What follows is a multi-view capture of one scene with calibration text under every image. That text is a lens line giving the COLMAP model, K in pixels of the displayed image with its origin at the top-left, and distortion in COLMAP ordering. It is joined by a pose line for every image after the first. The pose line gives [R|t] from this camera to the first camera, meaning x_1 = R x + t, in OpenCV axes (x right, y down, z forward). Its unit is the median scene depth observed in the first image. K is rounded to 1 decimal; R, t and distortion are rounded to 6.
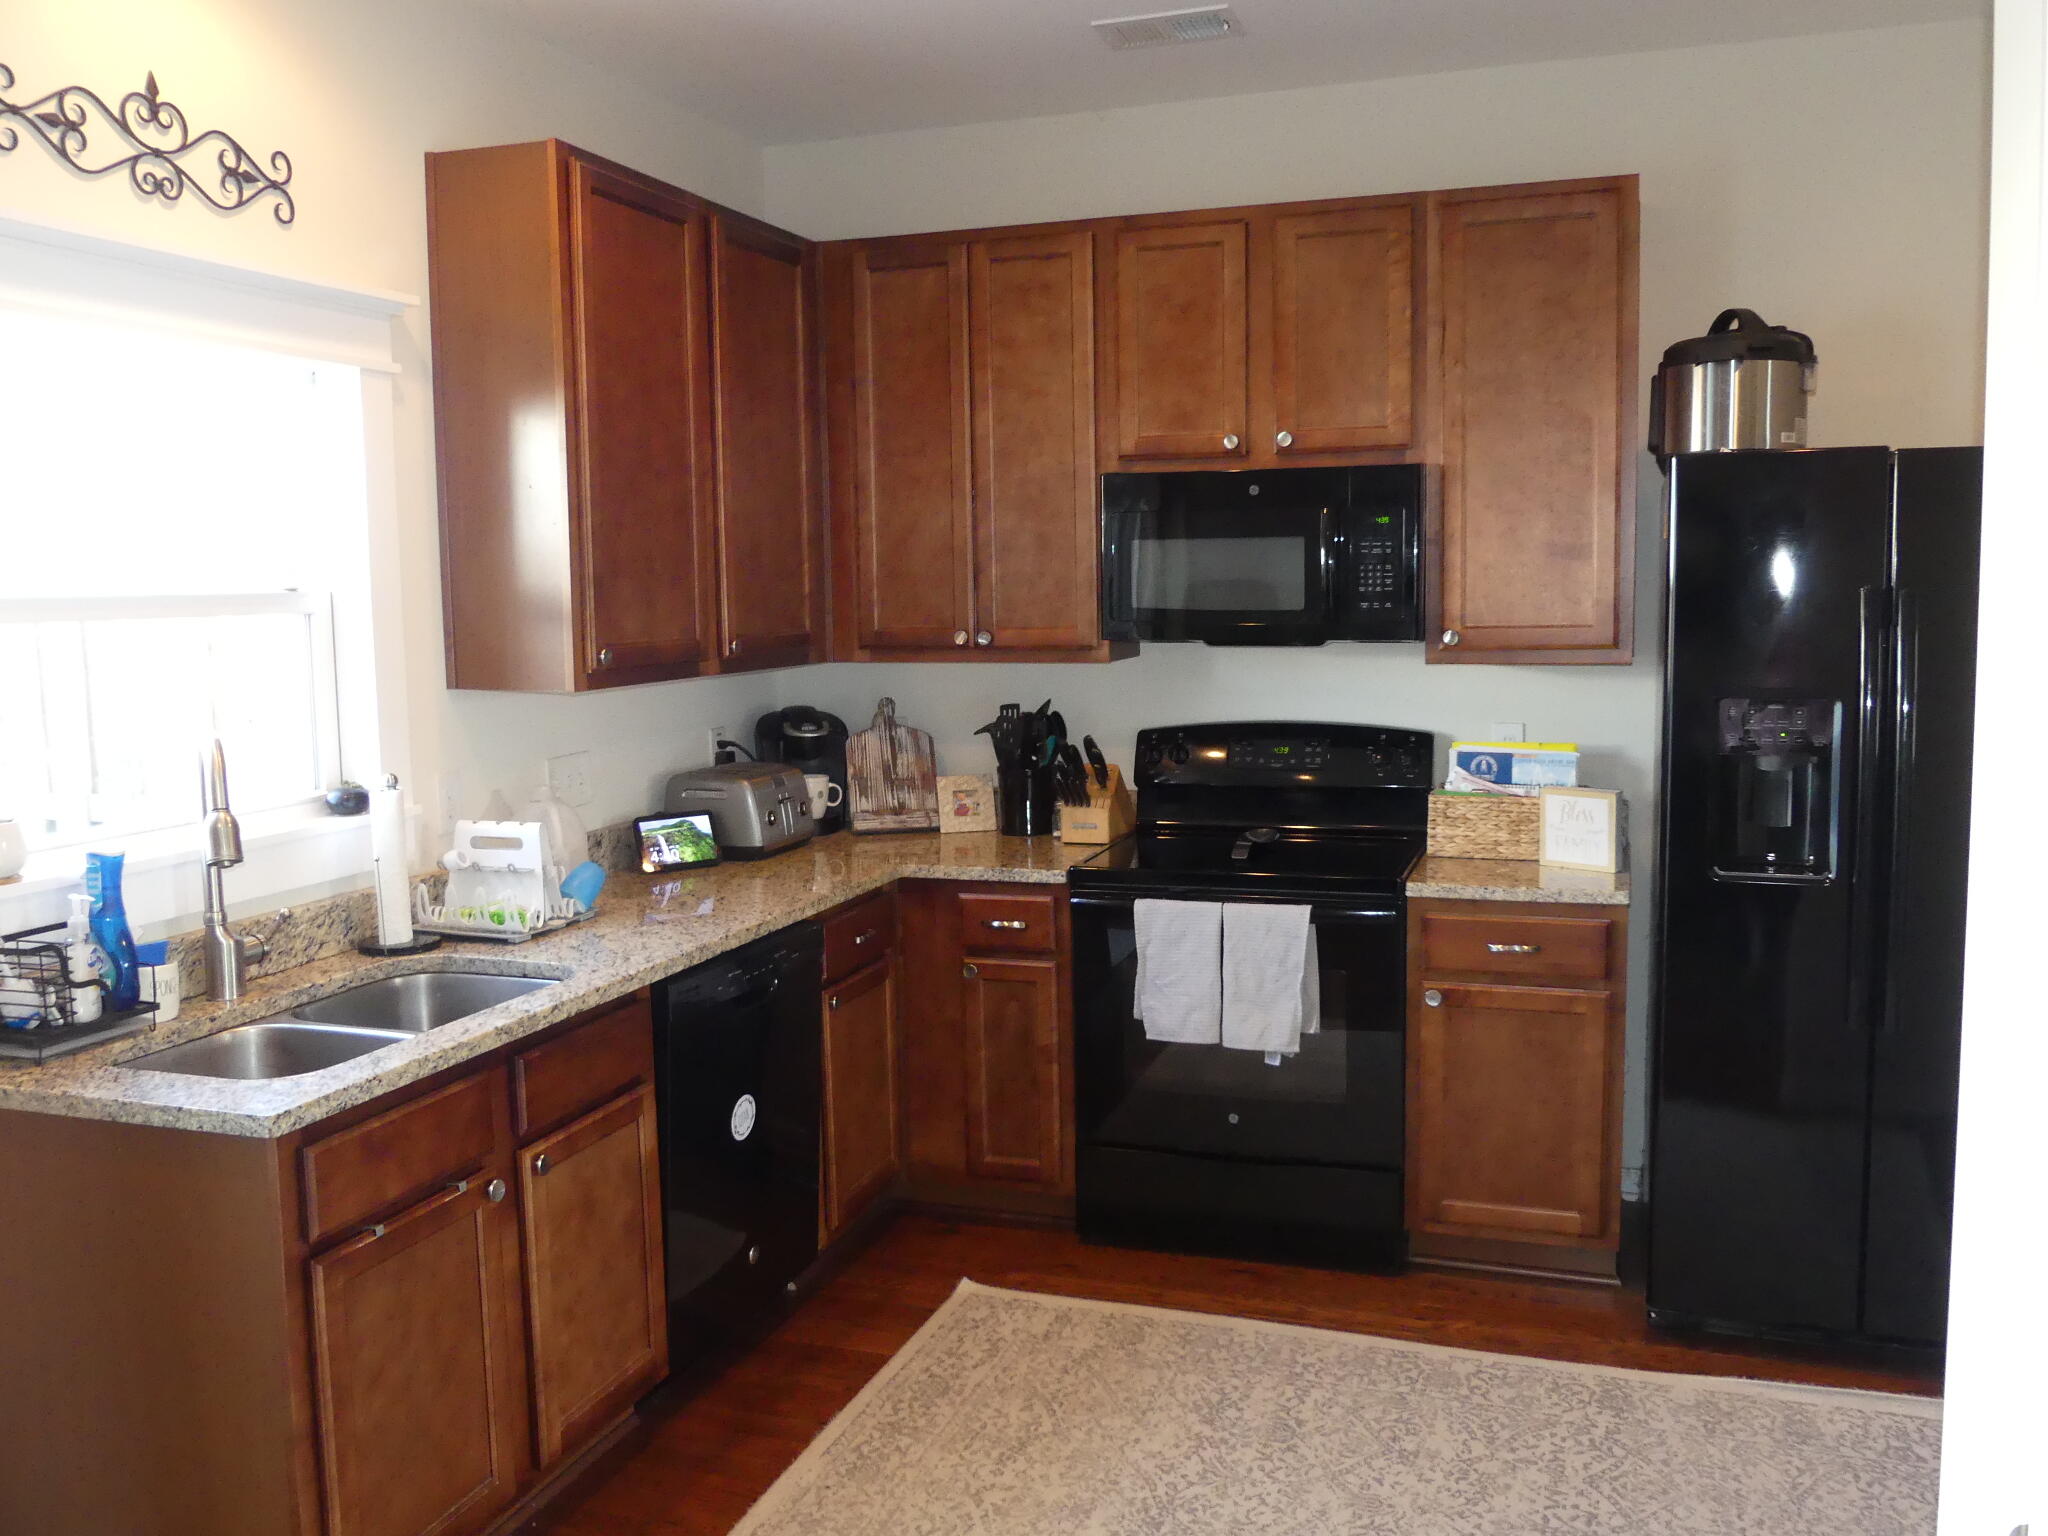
lens RADIAL K [[1659.3, 0, 1032.2], [0, 1659.3, 758.0], [0, 0, 1]] dist [-0.057567, 0.047138]
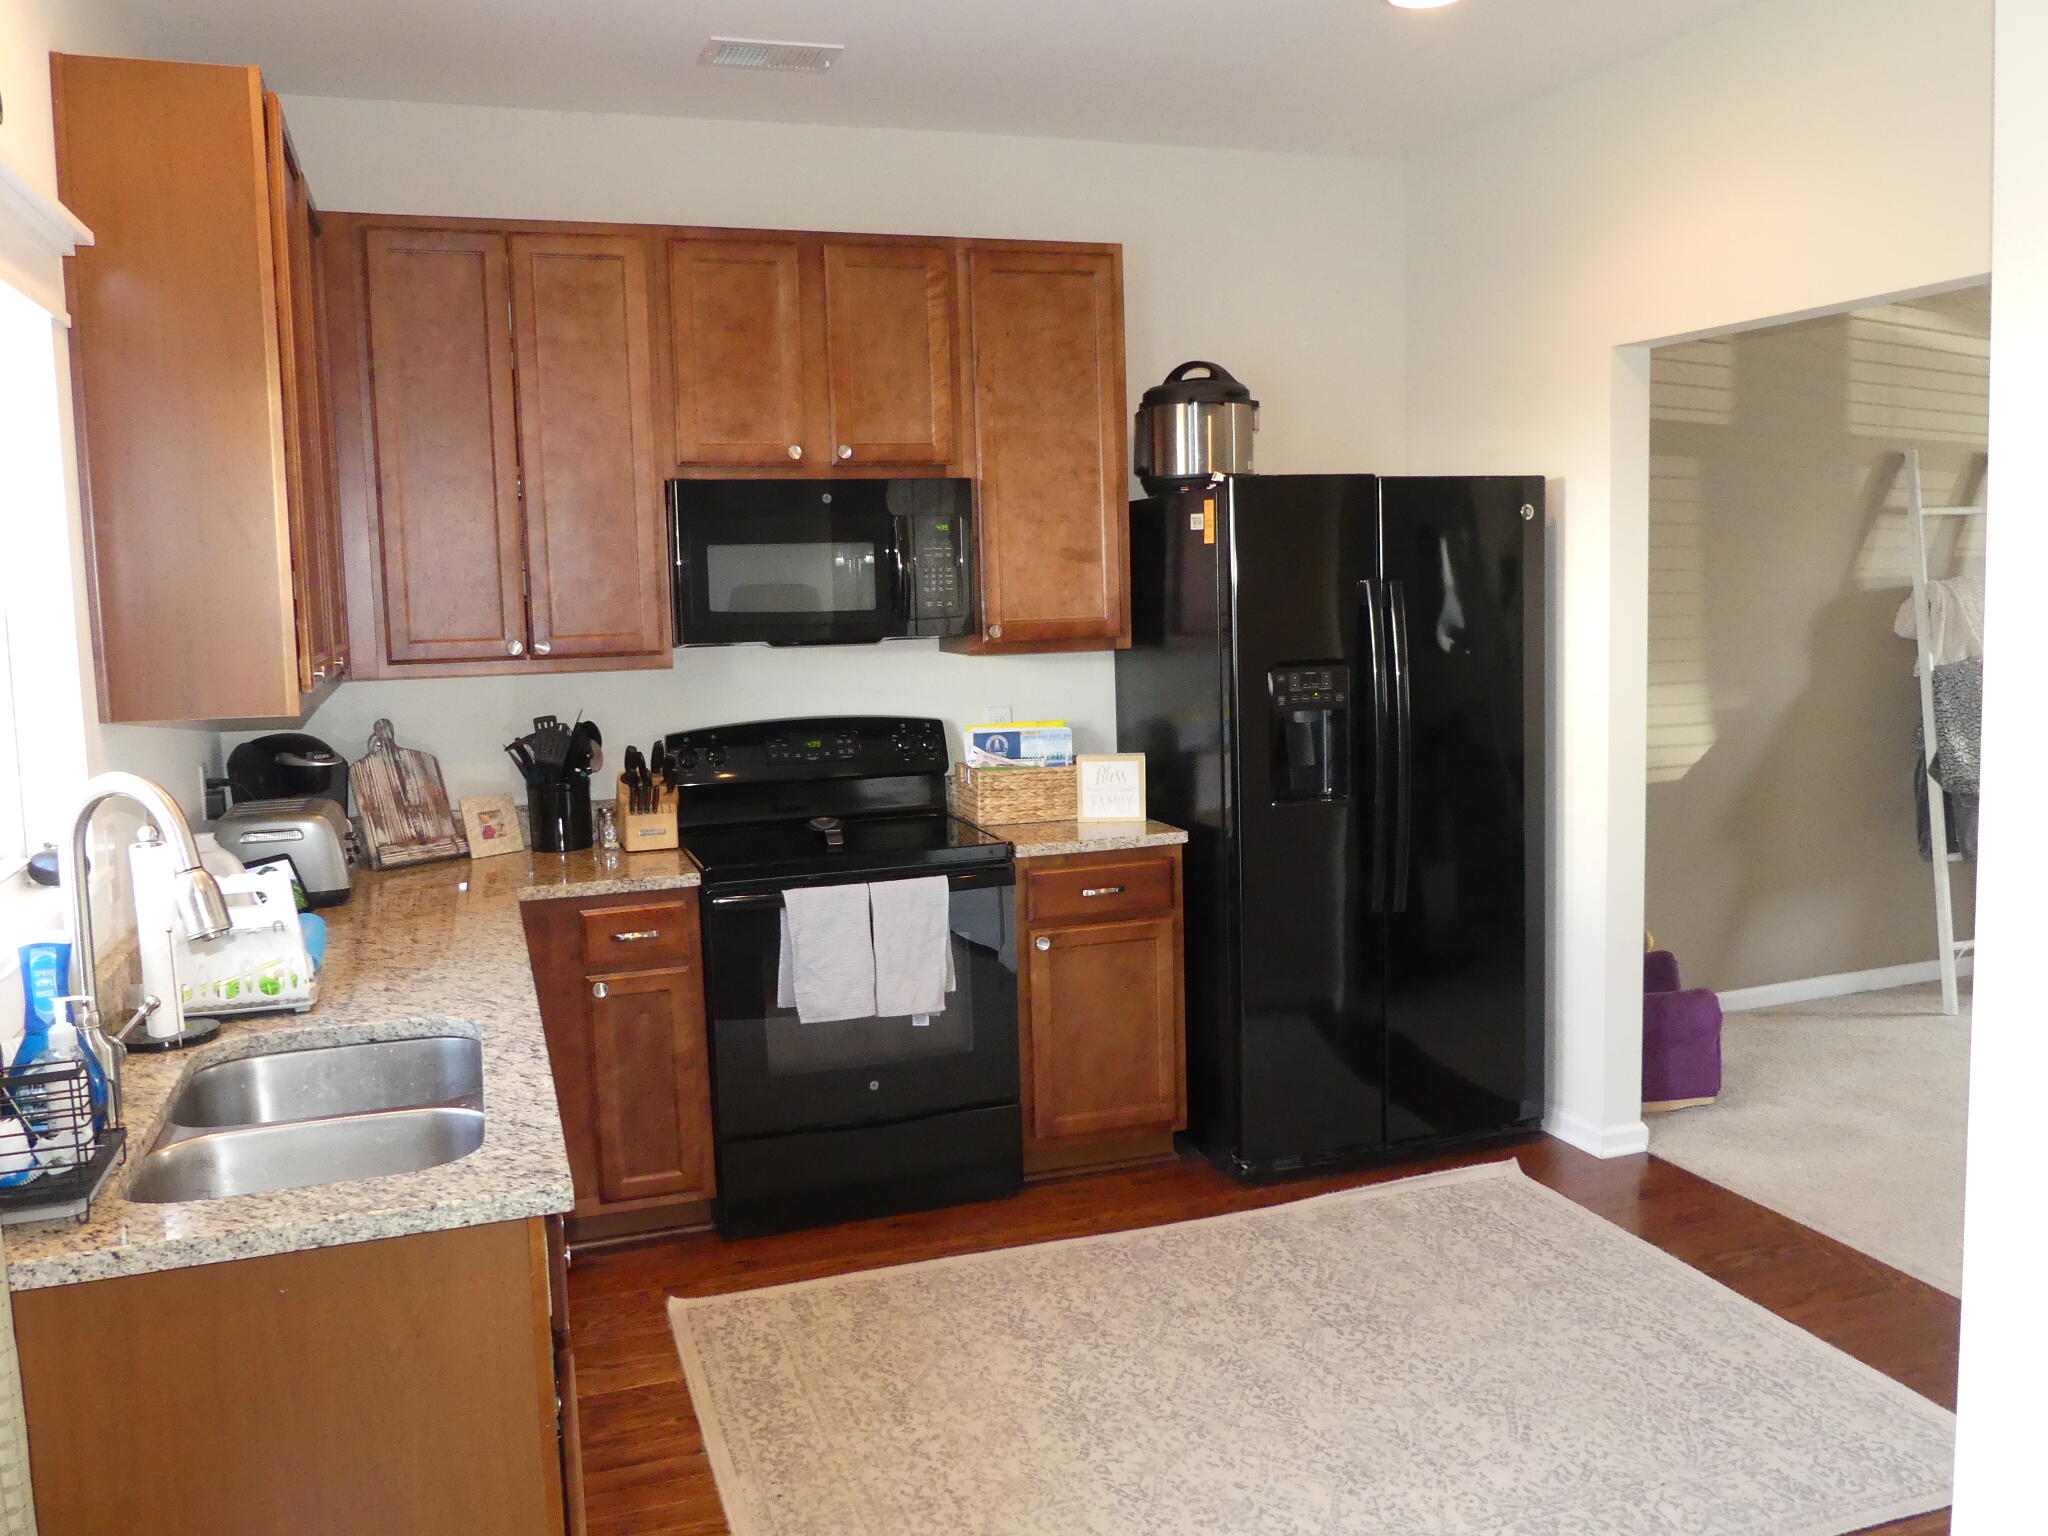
lens RADIAL K [[1659.3, 0, 1043.8], [0, 1659.3, 754.2], [0, 0, 1]] dist [-0.057567, 0.047138]
pose [[0.789484, -0.070288, 0.609733, -0.428279], [0.078183, 0.996845, 0.013681, -0.001400], [-0.608771, 0.036870, 0.792488, 0.077941]]
